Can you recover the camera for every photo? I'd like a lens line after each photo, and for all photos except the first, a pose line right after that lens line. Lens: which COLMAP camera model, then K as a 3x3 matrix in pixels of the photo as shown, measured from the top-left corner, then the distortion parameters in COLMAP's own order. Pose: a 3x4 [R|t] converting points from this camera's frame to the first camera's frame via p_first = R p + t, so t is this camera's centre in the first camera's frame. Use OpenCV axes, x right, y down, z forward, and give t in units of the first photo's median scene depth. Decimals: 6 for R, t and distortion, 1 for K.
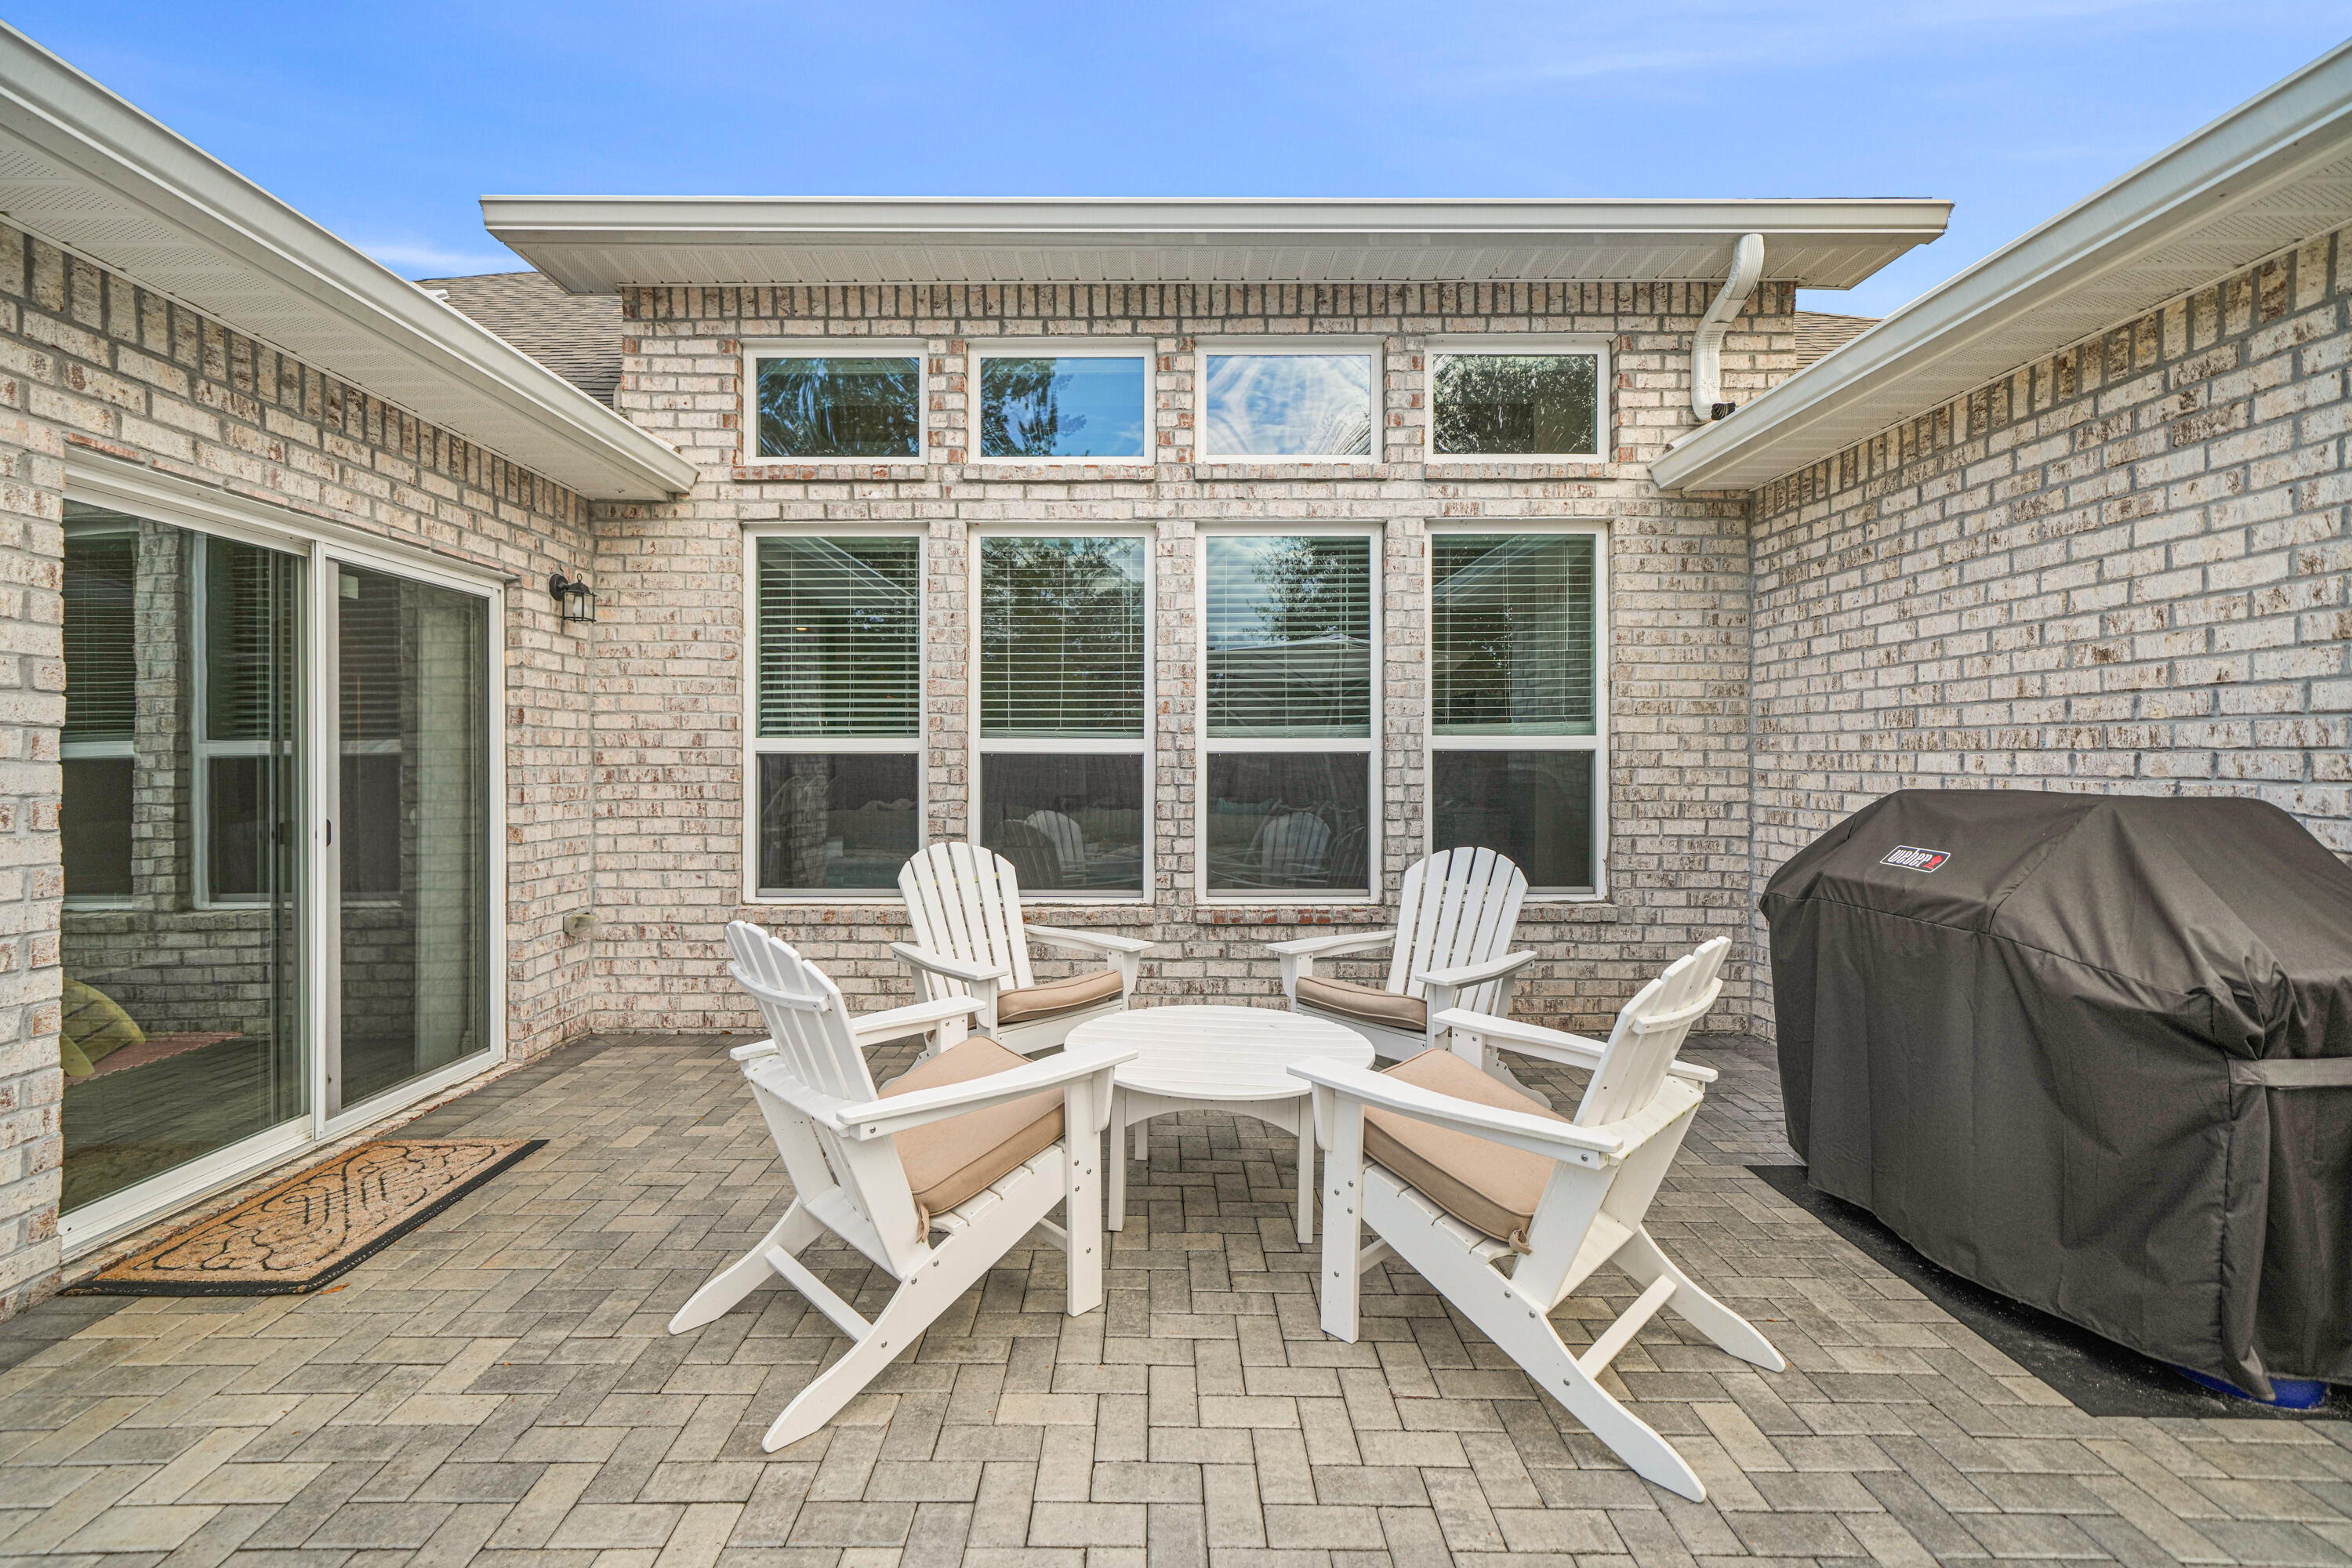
lens RADIAL K [[1018.7, 0, 1171.0], [0, 1018.7, 765.1], [0, 0, 1]] dist [0.001994, -0.000099]
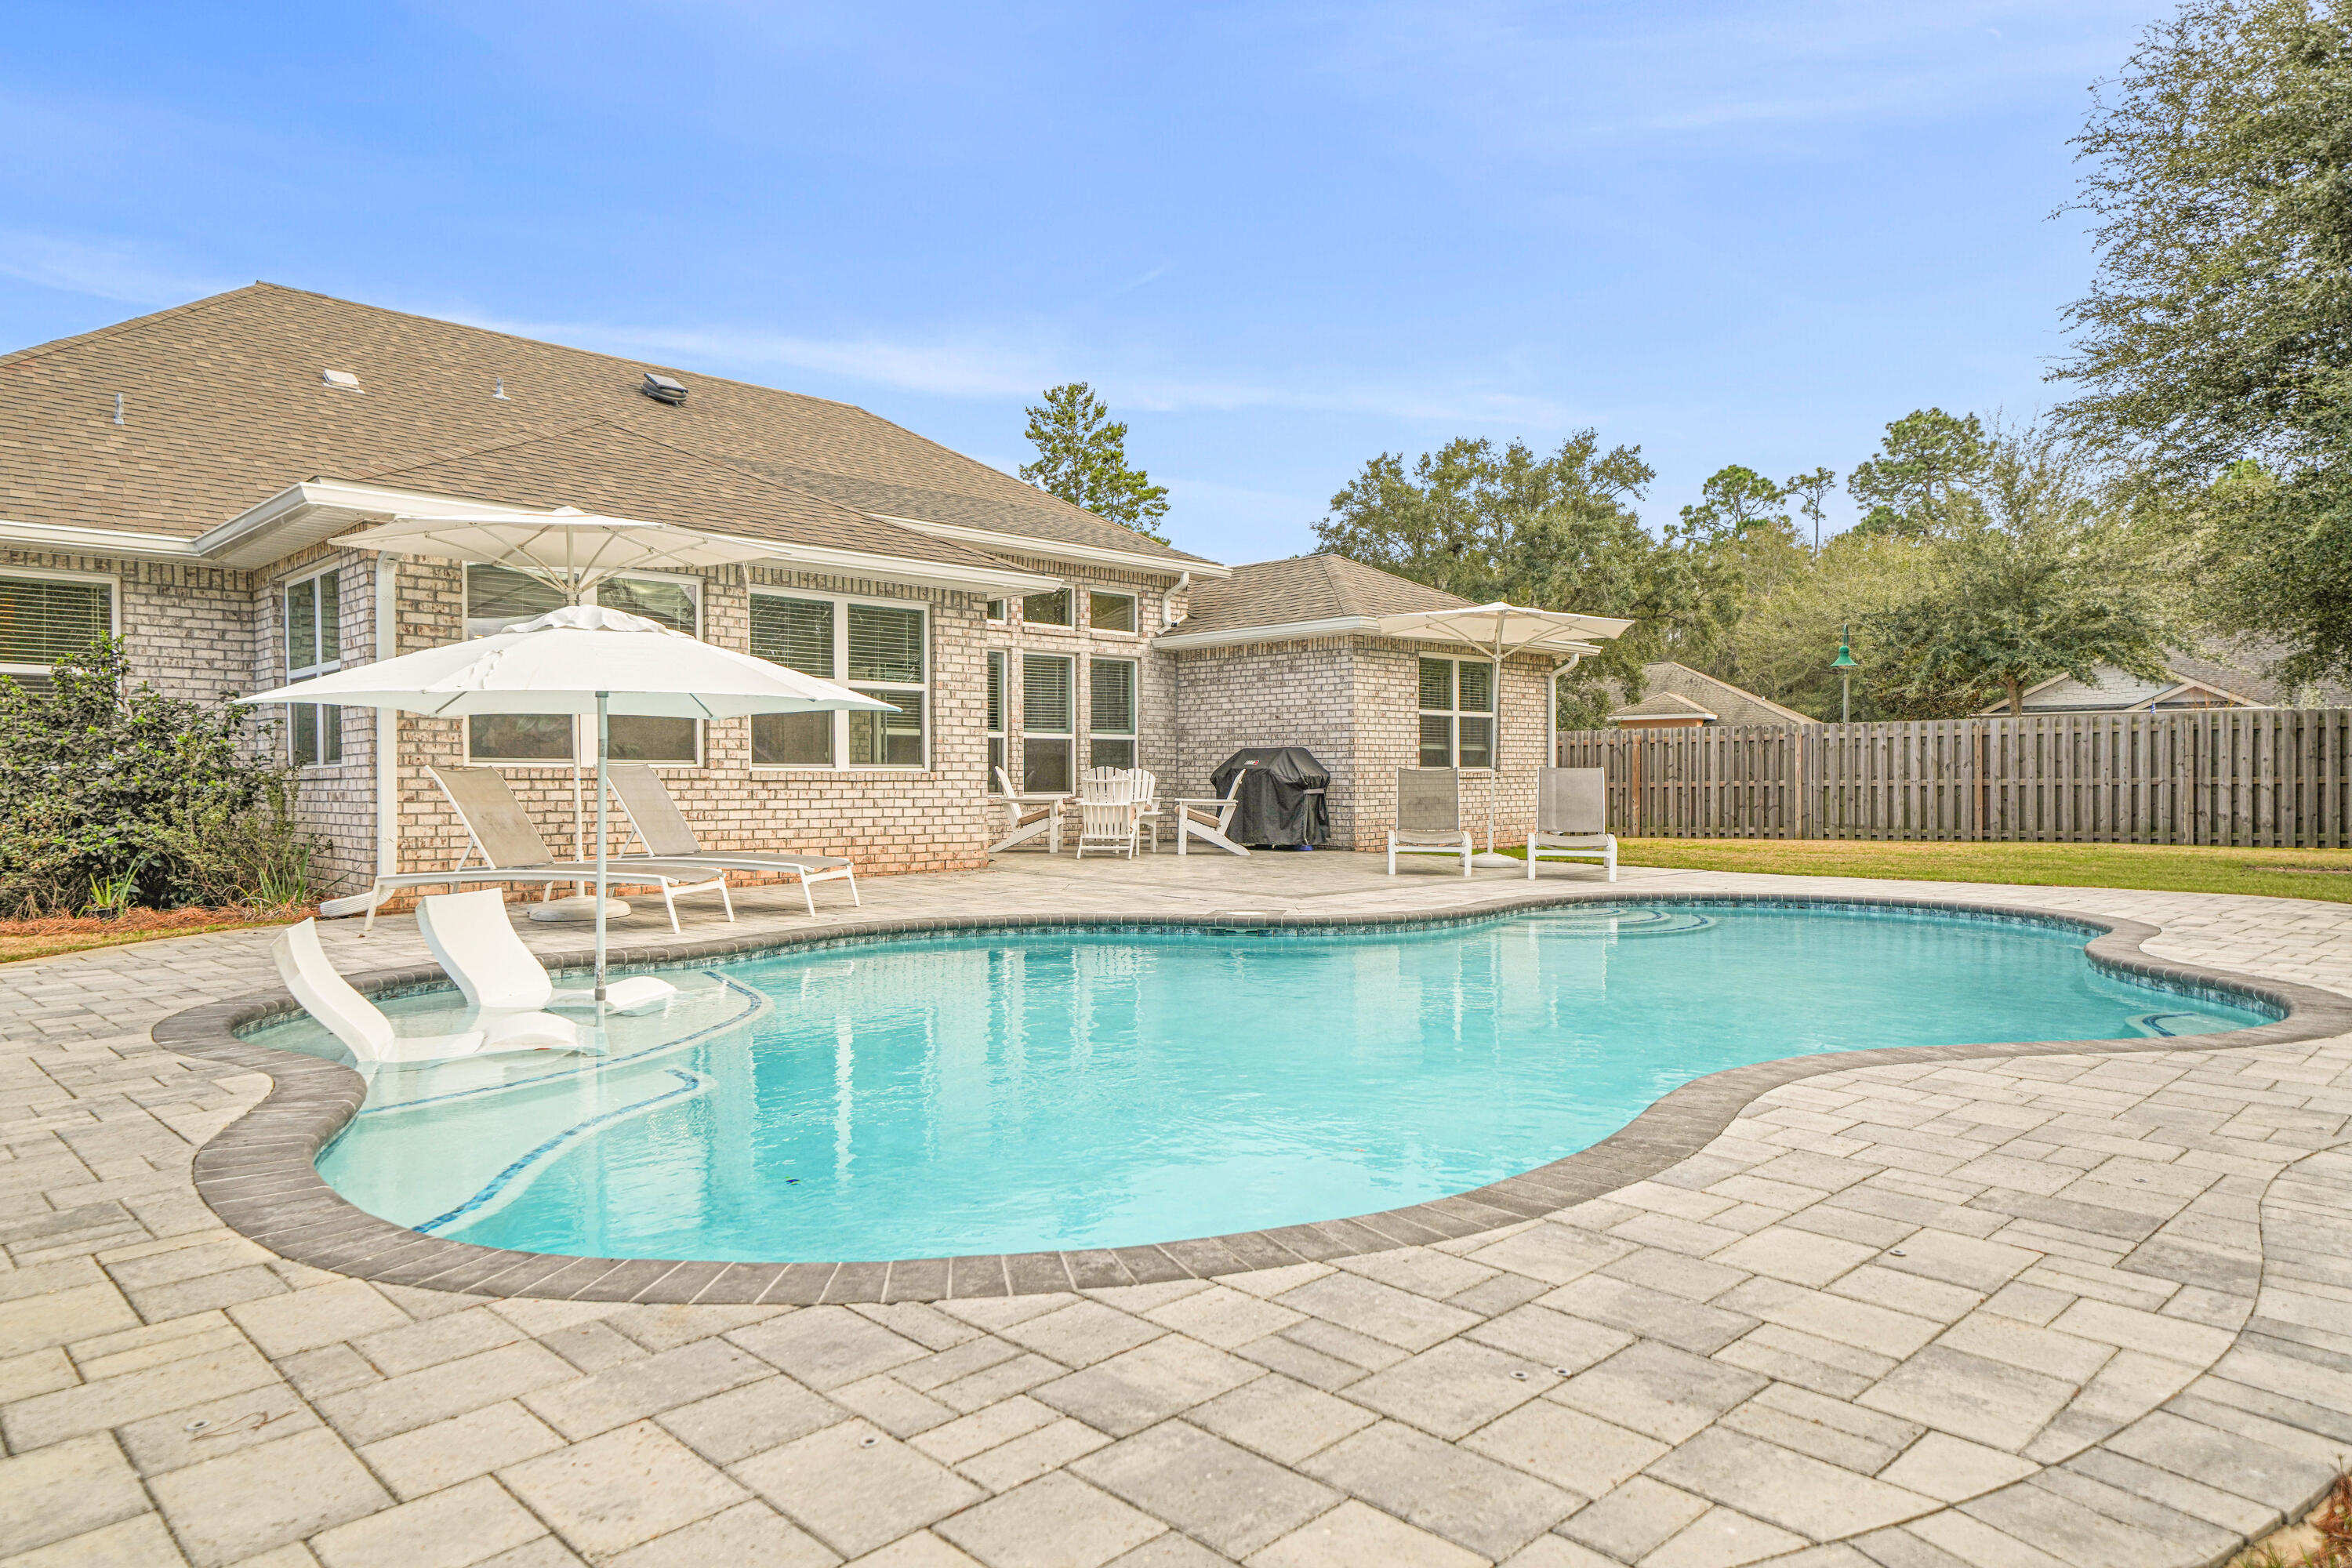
lens RADIAL K [[1455.9, 0, 1162.0], [0, 1455.9, 782.5], [0, 0, 1]] dist [0.027176, 0.002778]
pose [[0.723554, 0.000029, 0.690268, -2.270342], [0.002587, 0.999993, -0.002754, 0.112322], [-0.690263, 0.003778, 0.723549, -1.916875]]
